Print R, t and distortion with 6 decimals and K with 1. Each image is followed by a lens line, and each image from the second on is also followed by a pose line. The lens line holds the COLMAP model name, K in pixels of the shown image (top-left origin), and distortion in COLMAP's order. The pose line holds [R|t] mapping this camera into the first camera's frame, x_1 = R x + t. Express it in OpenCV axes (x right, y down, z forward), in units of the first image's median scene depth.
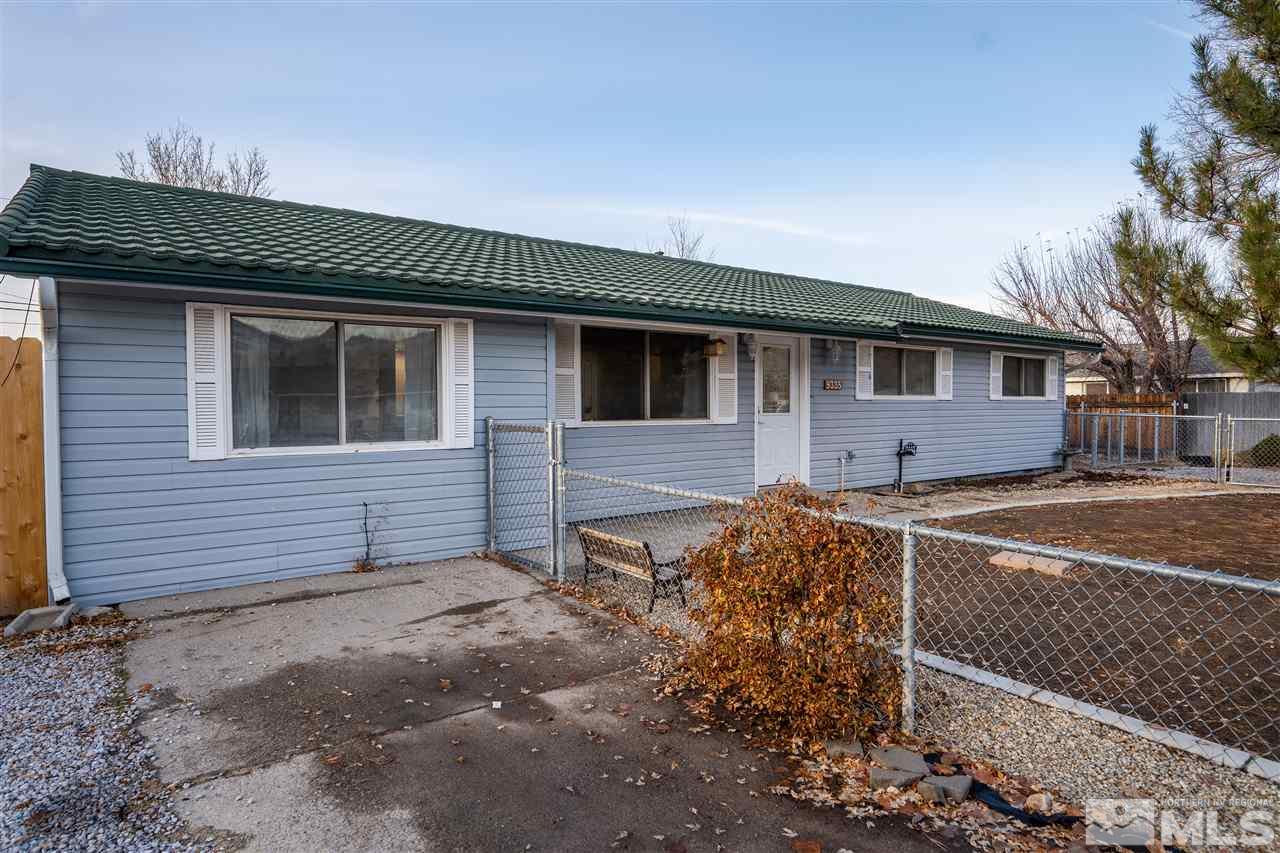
lens RADIAL K [[742.6, 0, 638.3], [0, 742.6, 424.5], [0, 0, 1]] dist [-0.026040, -0.000715]
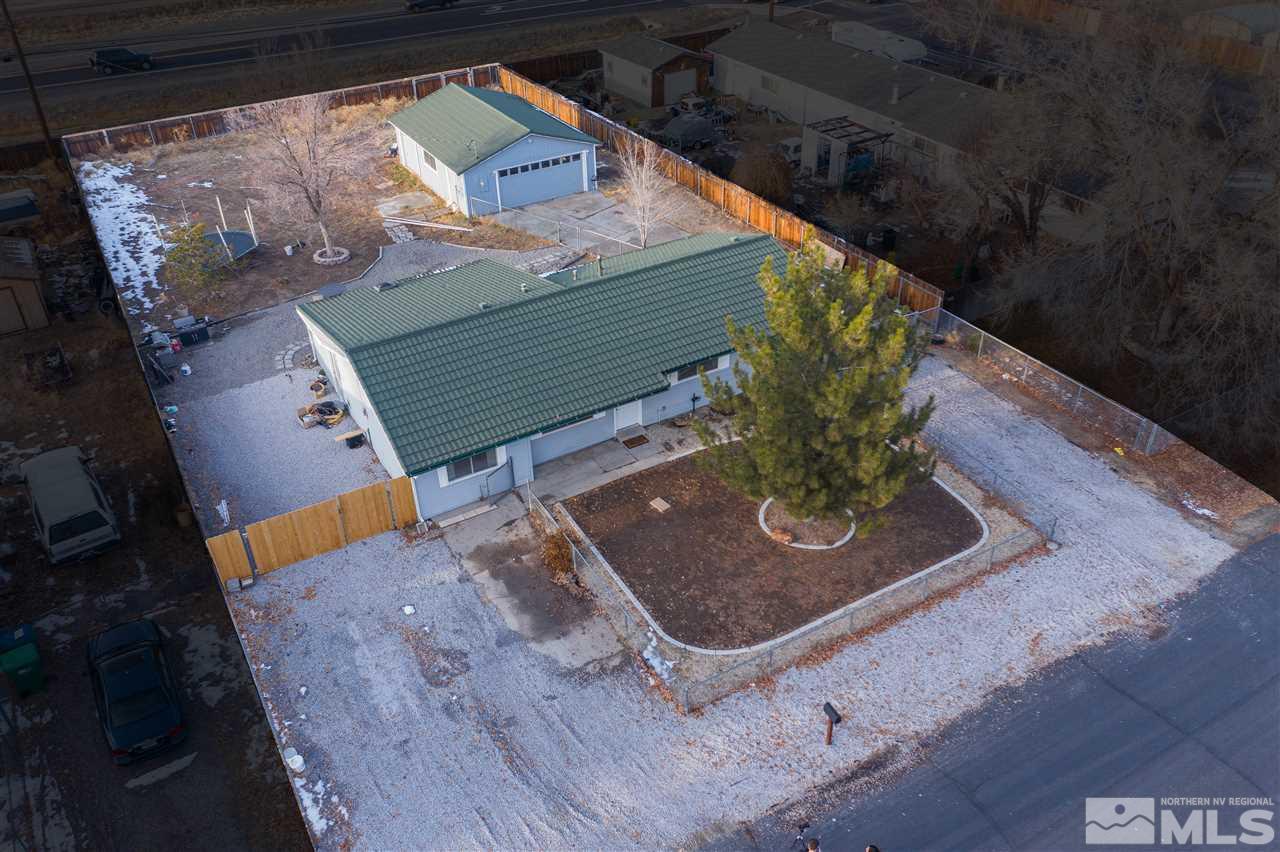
lens RADIAL K [[991.2, 0, 641.1], [0, 991.2, 426.3], [0, 0, 1]] dist [0.001046, 0.000069]
pose [[0.994687, 0.049184, -0.090437, 1.440980], [0.007766, 0.840134, 0.542323, -4.659953], [0.102653, -0.540144, 0.835288, -4.817499]]
